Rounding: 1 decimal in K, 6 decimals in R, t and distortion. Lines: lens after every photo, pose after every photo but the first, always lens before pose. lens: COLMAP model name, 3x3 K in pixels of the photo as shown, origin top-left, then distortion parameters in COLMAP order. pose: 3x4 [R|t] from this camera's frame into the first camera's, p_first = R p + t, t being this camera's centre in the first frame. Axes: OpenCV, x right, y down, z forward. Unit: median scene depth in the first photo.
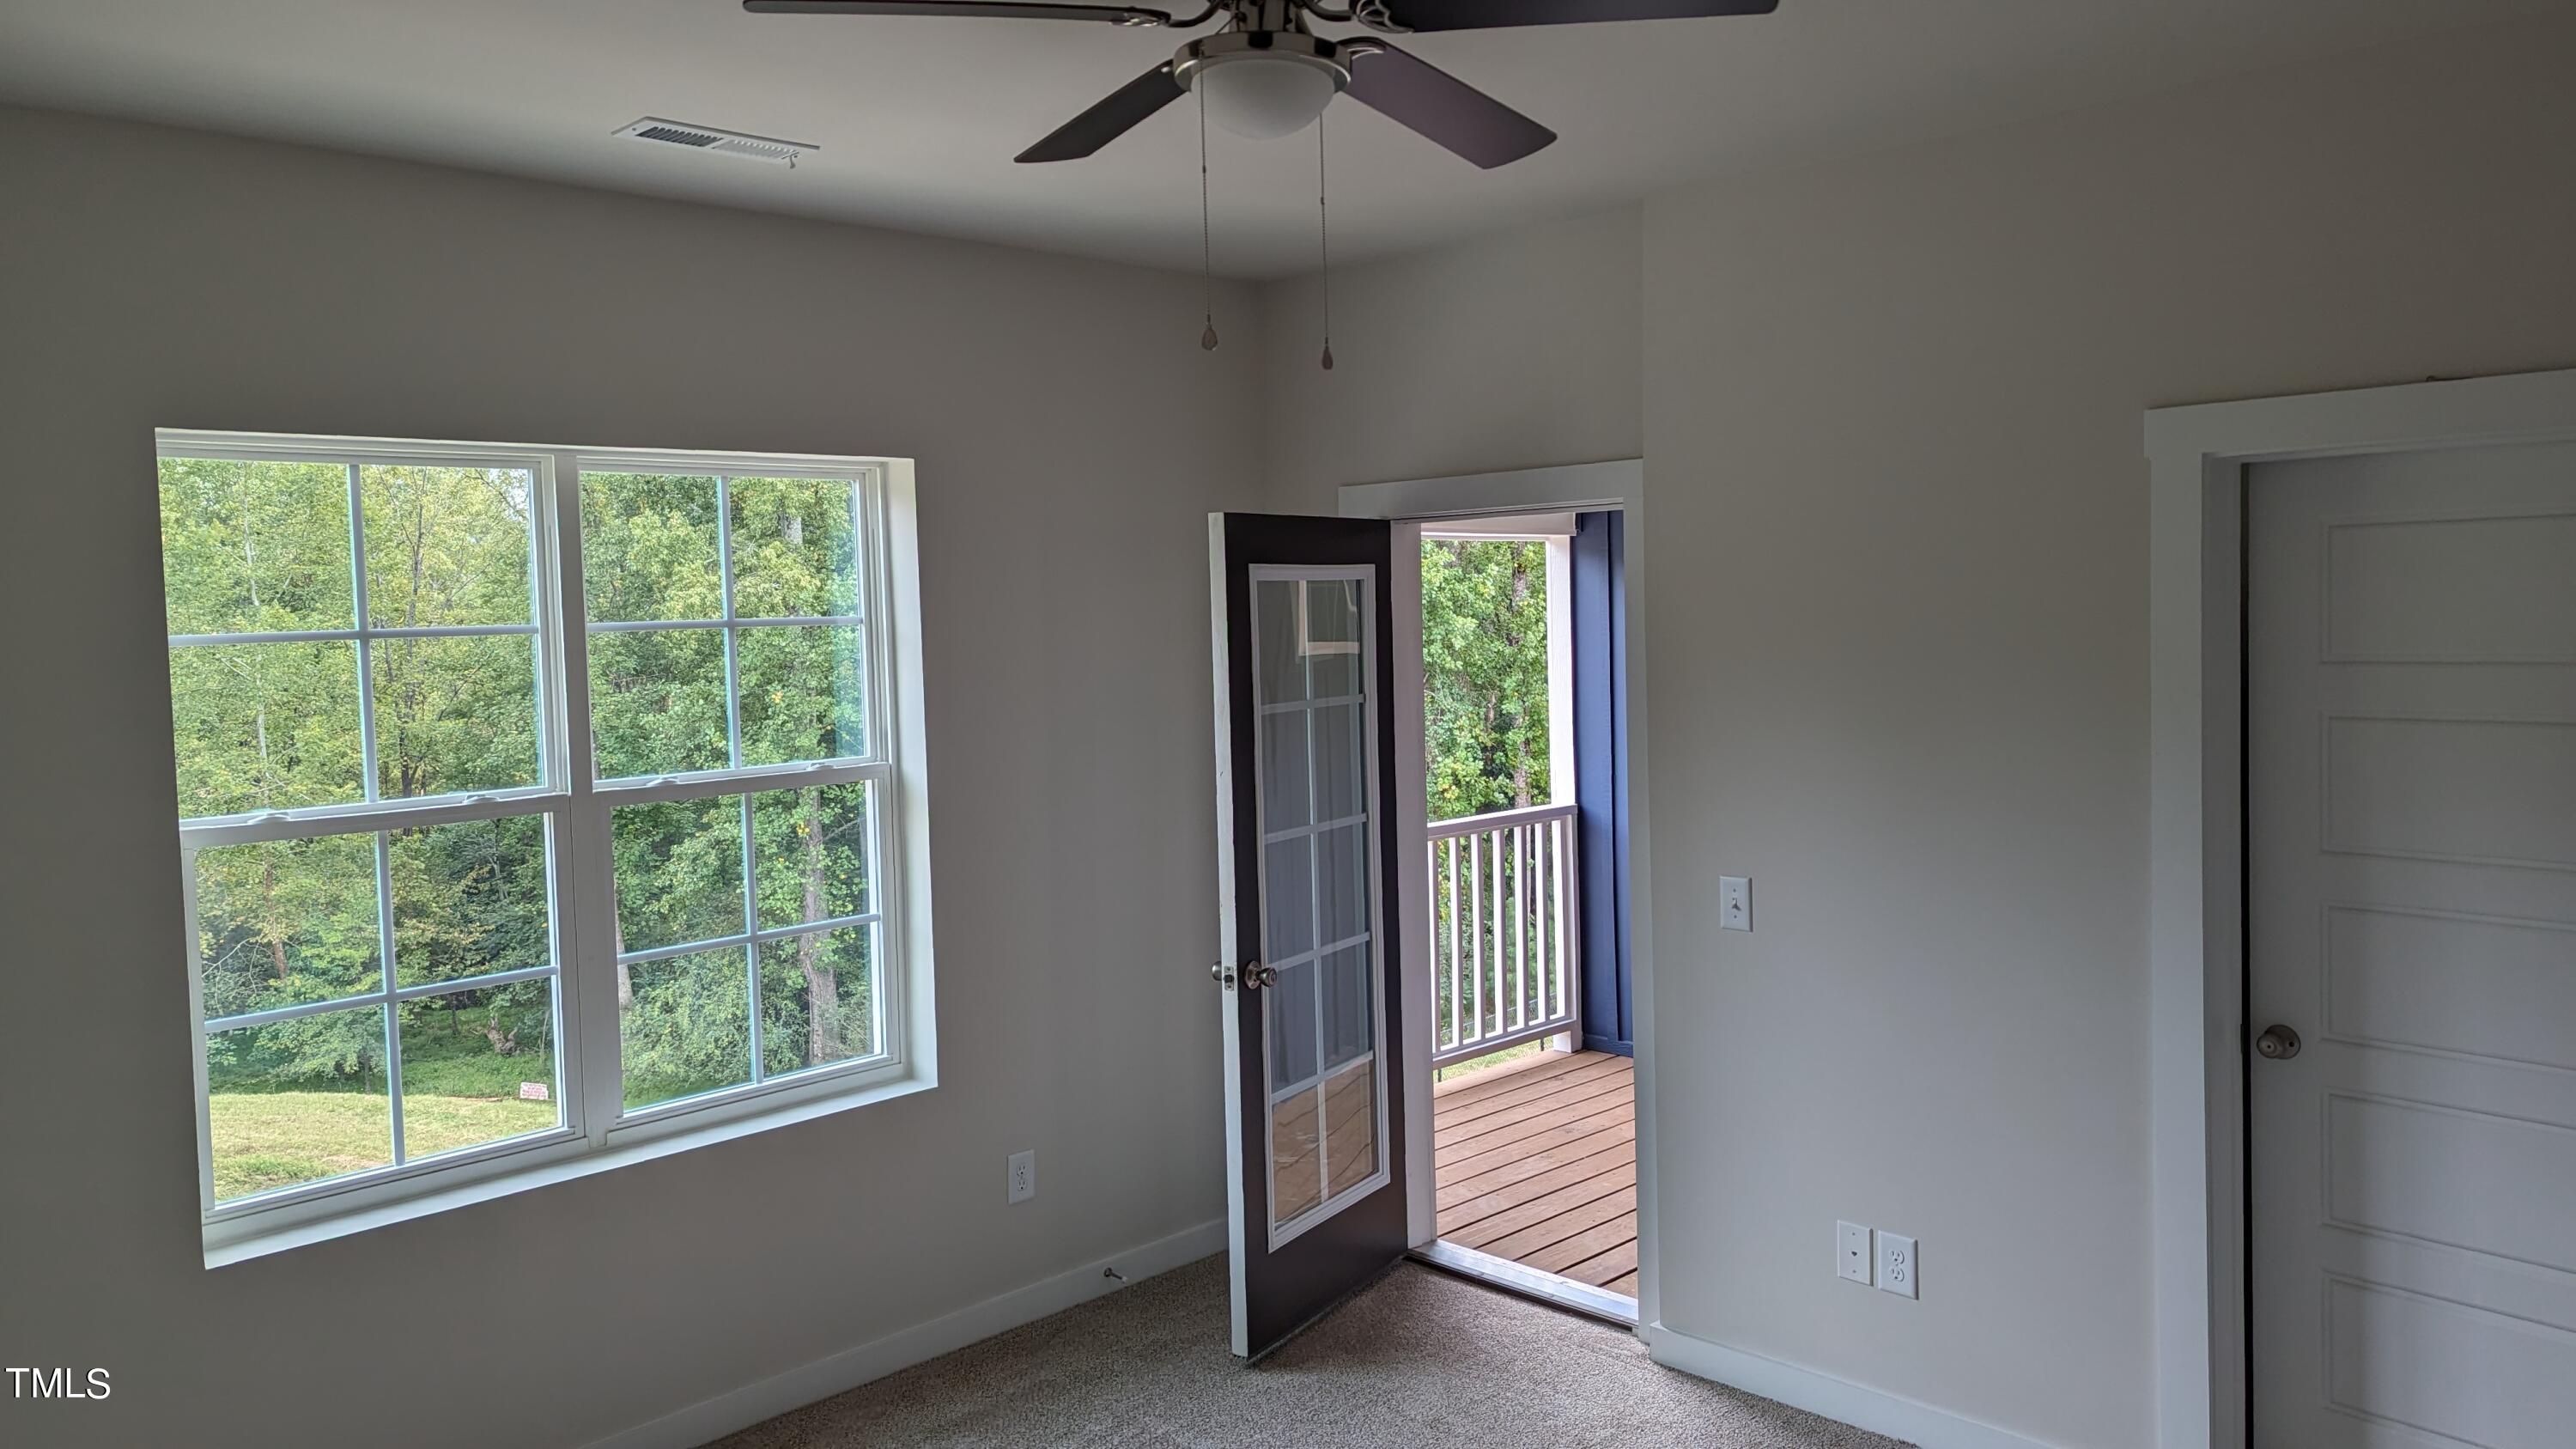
lens RADIAL K [[1828.7, 0, 1282.5], [0, 1828.7, 684.0], [0, 0, 1]] dist [0.064131, -0.065049]
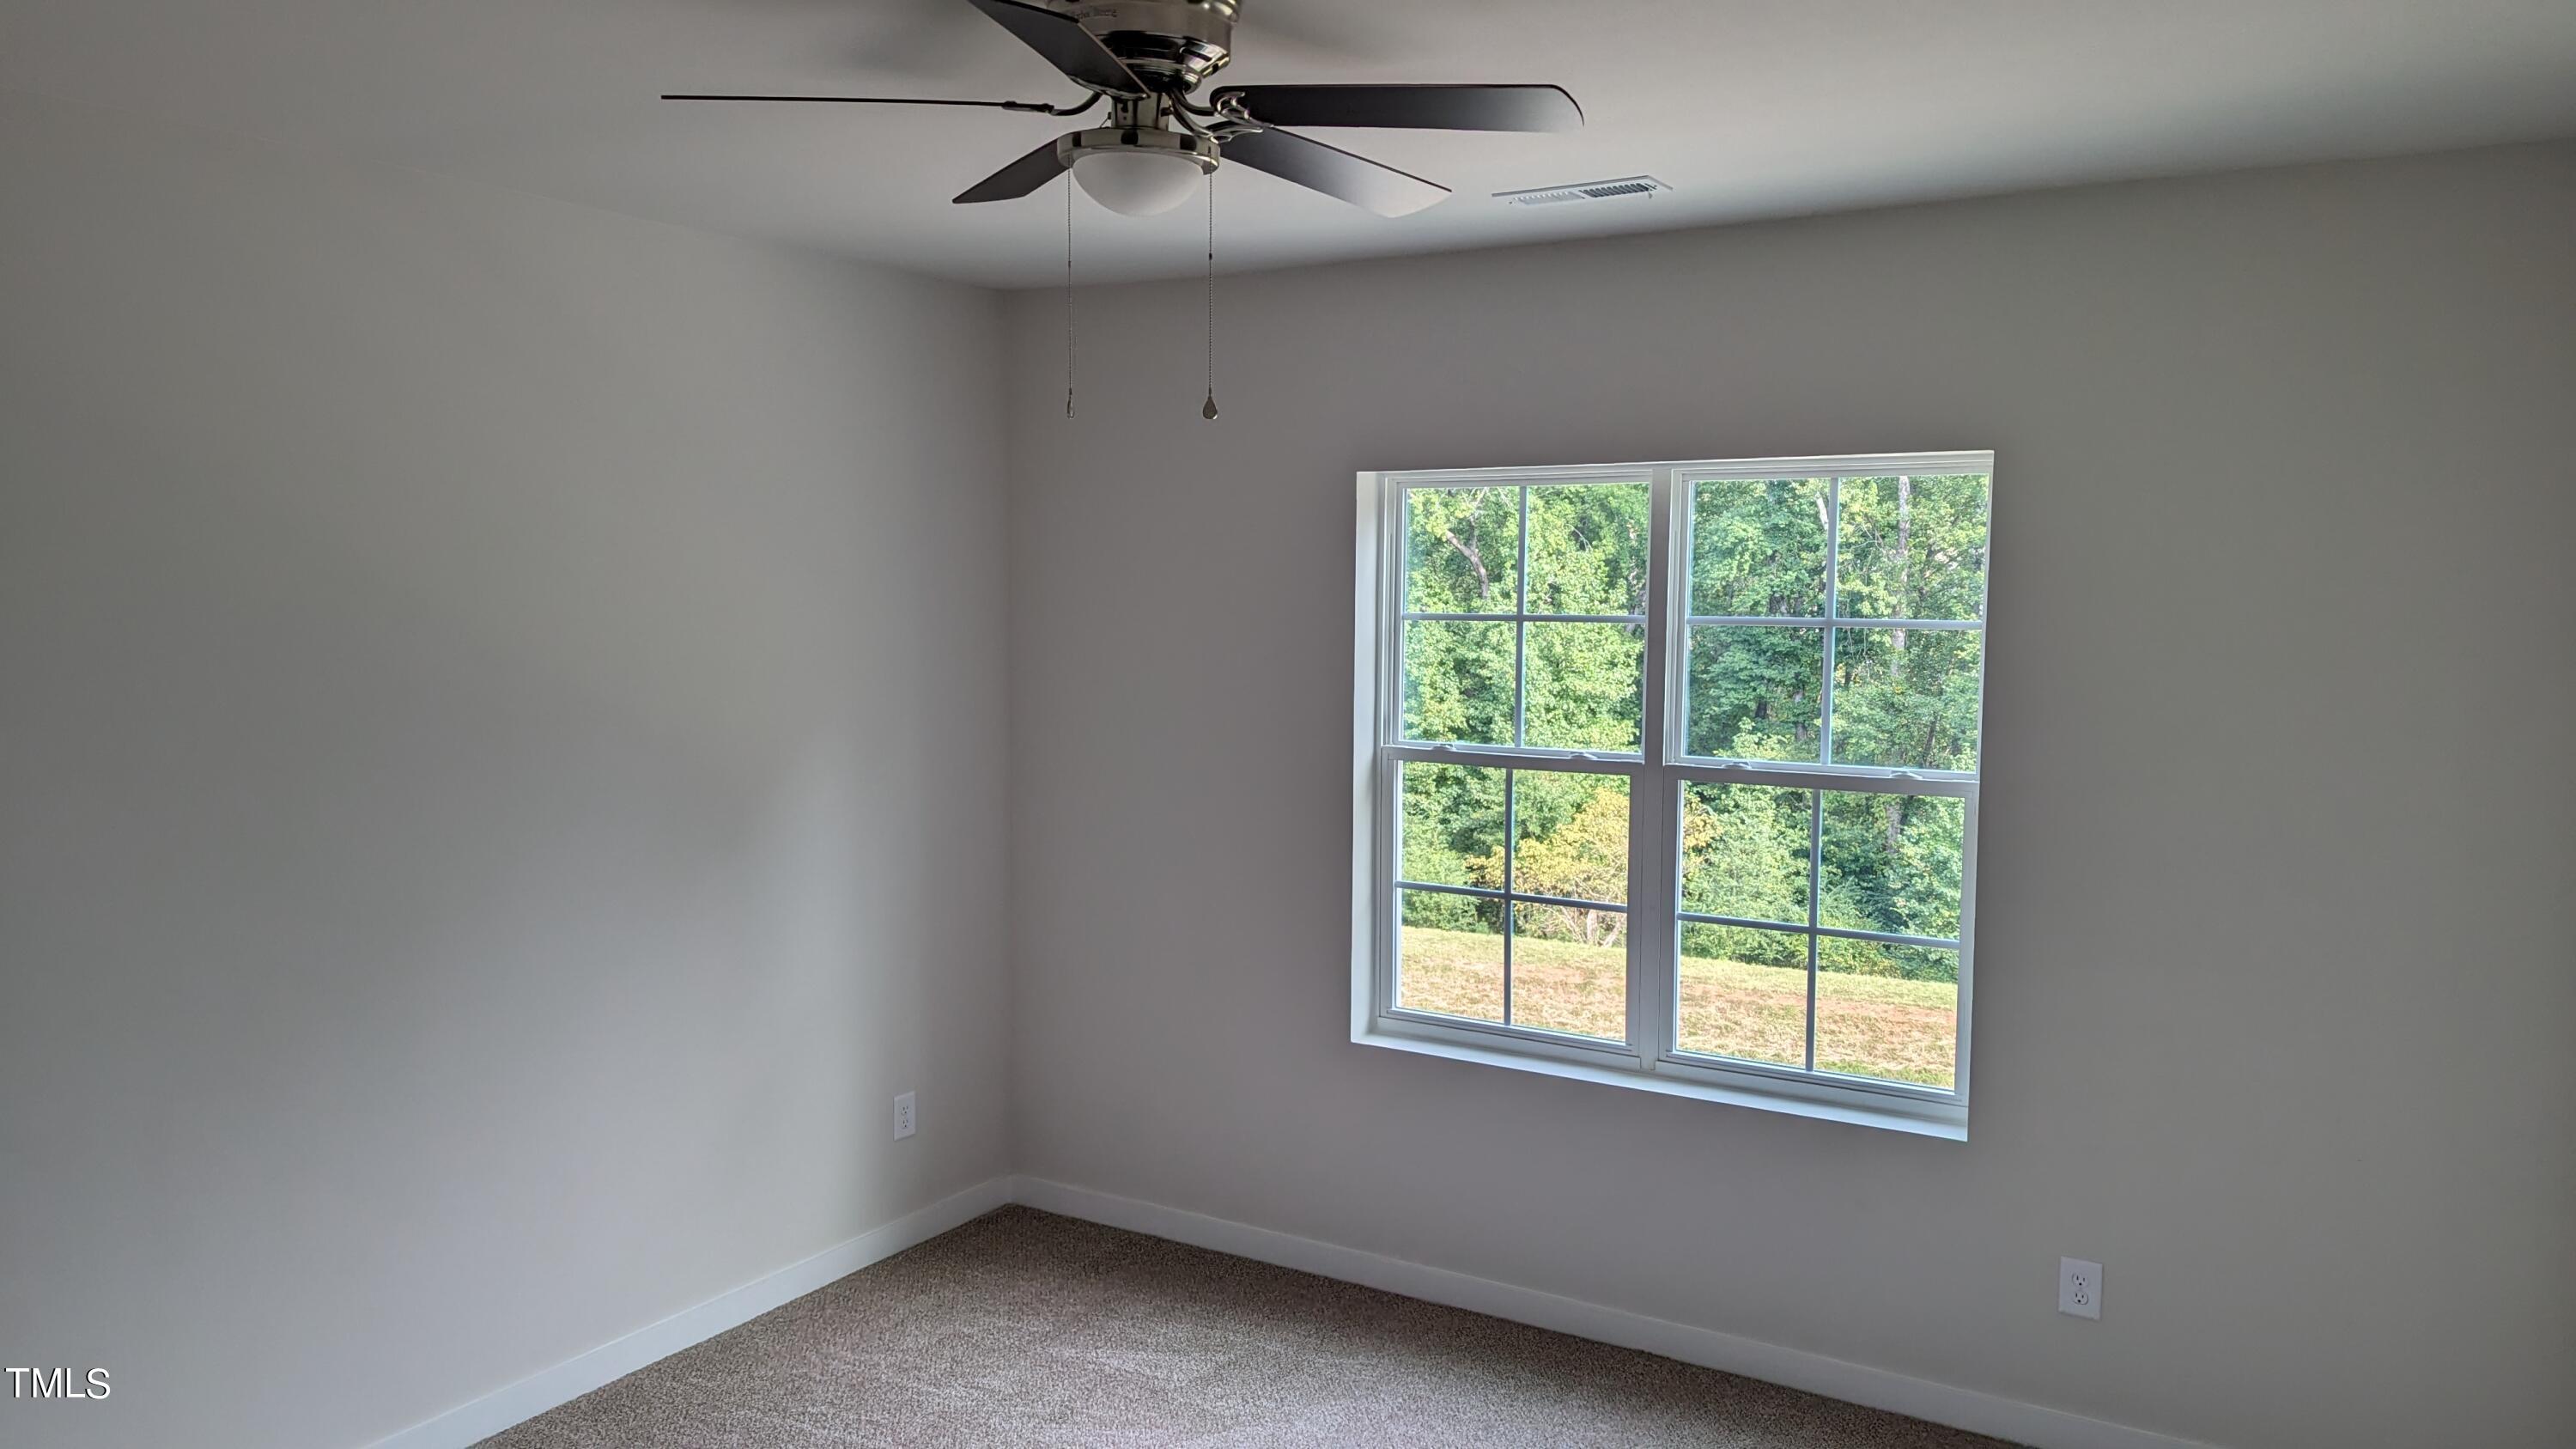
lens RADIAL K [[1828.7, 0, 1282.5], [0, 1828.7, 684.0], [0, 0, 1]] dist [0.064131, -0.065049]
pose [[0.217205, 0.086300, -0.972304, 0.726457], [-0.055587, 0.995561, 0.075947, -0.068279], [0.974542, 0.037551, 0.221038, 0.547508]]
